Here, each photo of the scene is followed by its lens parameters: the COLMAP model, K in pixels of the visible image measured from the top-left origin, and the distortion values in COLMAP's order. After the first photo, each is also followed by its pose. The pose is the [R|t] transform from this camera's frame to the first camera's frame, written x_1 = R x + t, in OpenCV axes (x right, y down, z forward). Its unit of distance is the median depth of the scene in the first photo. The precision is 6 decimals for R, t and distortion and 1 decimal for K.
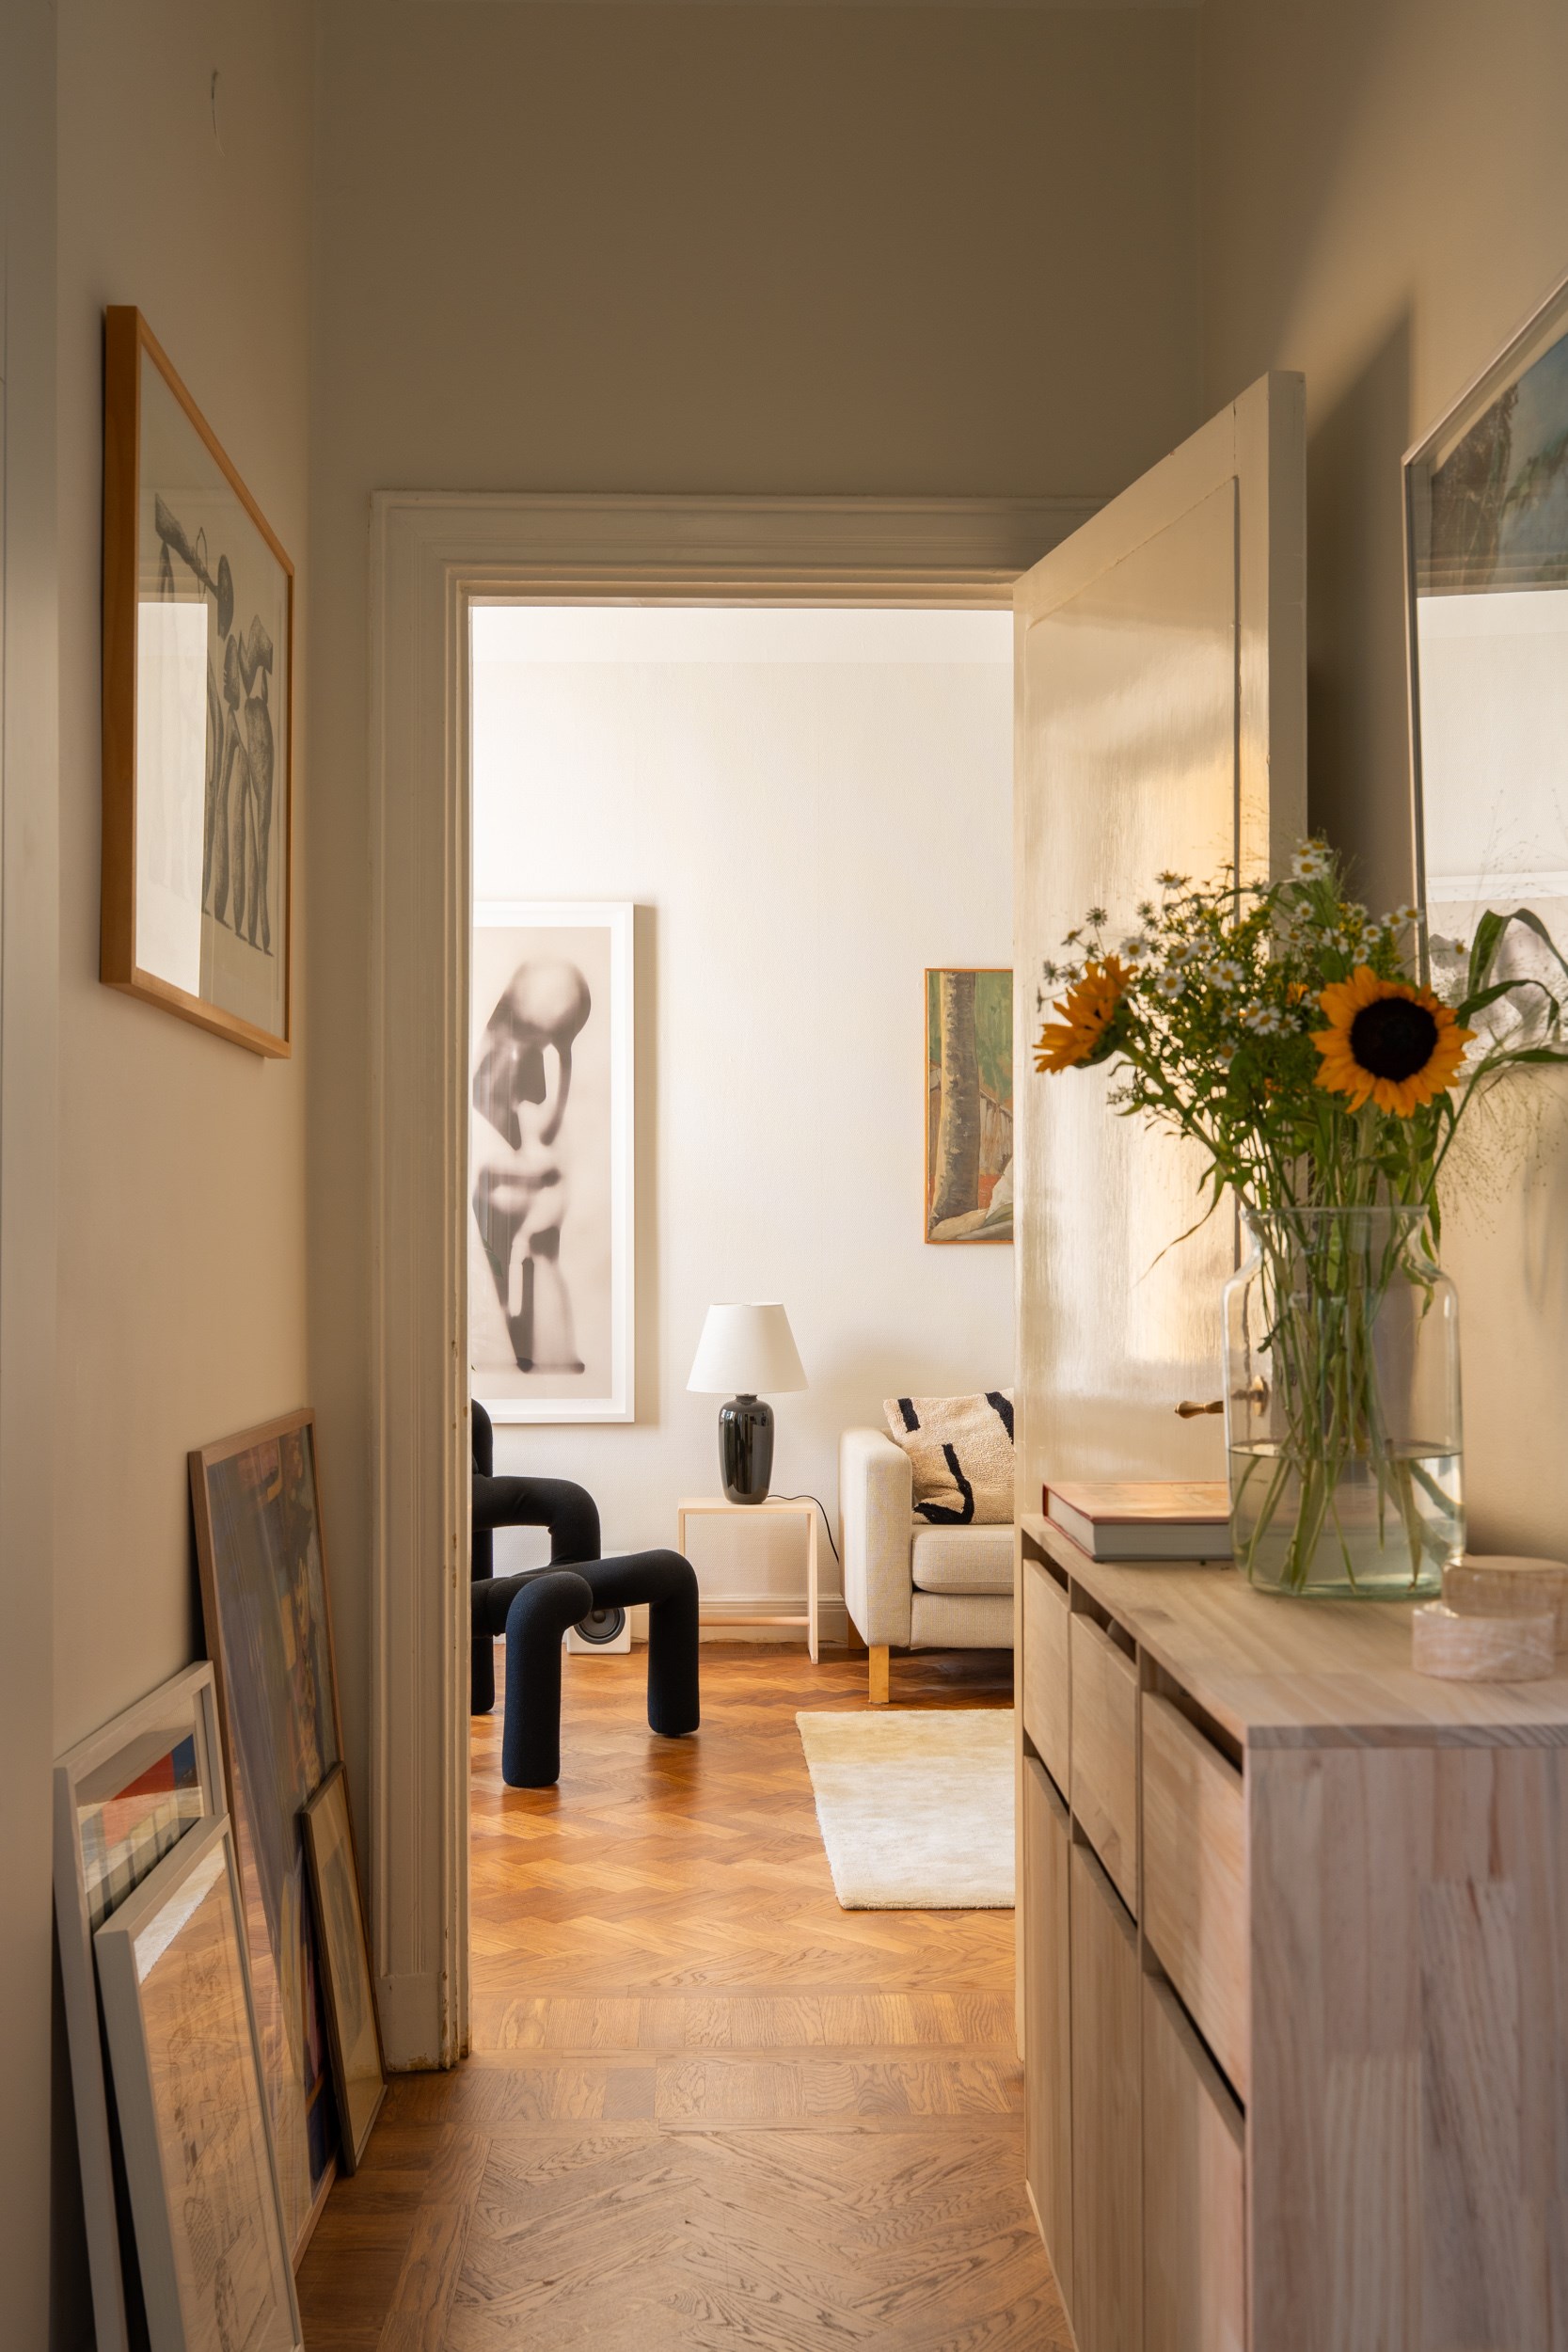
lens RADIAL K [[2726.3, 0, 784.0], [0, 2726.3, 1176.0], [0, 0, 1]] dist [-0.001136, 0.000500]
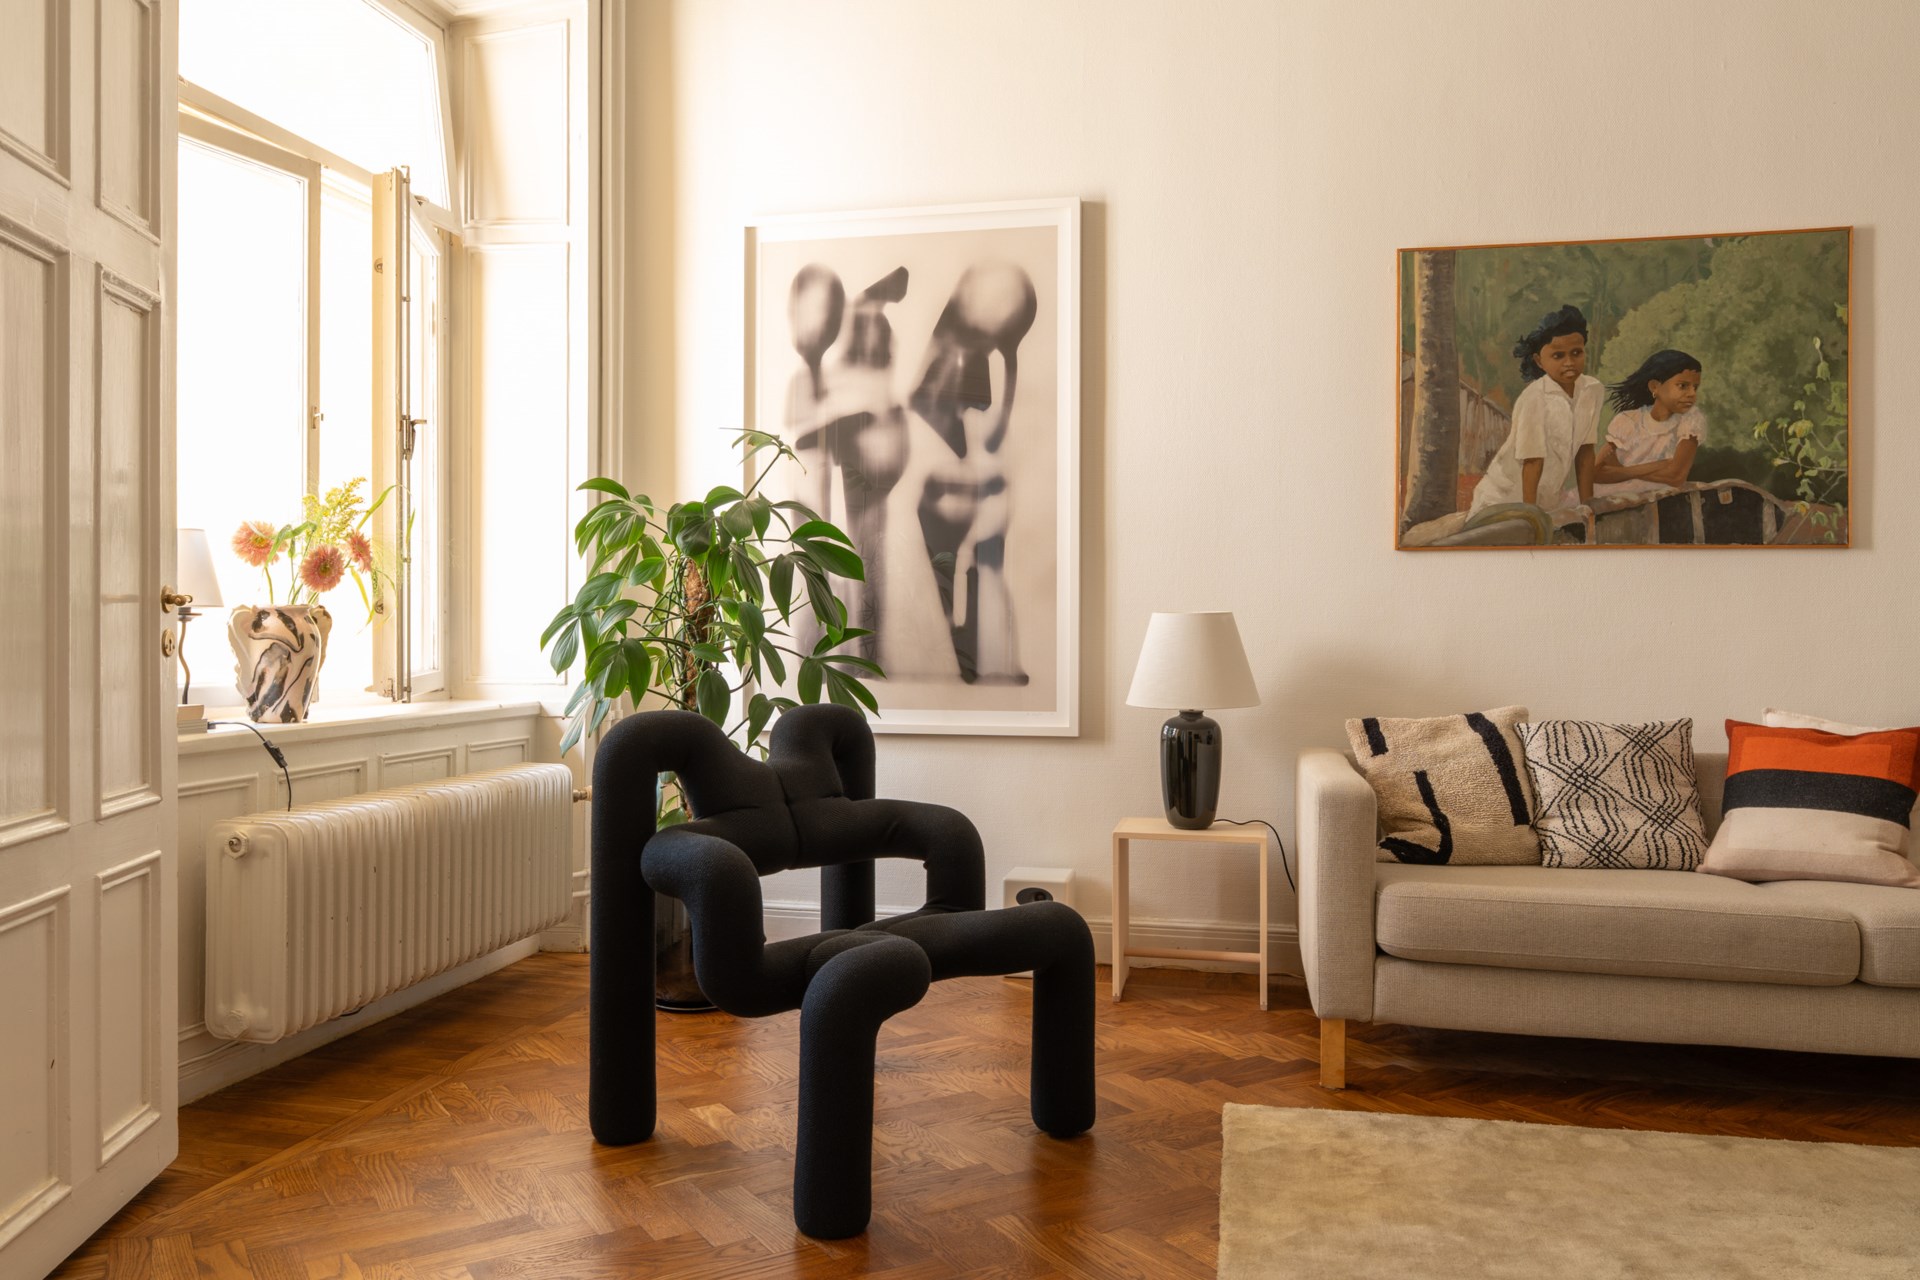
lens RADIAL K [[1381.0, 0, 960.0], [0, 1381.0, 640.0], [0, 0, 1]] dist [-0.006551, -0.000484]
pose [[0.968101, 0.005979, -0.250487, 0.026661], [0.001541, 0.999554, 0.029817, 0.041412], [0.250554, -0.029252, 0.967661, 0.517374]]
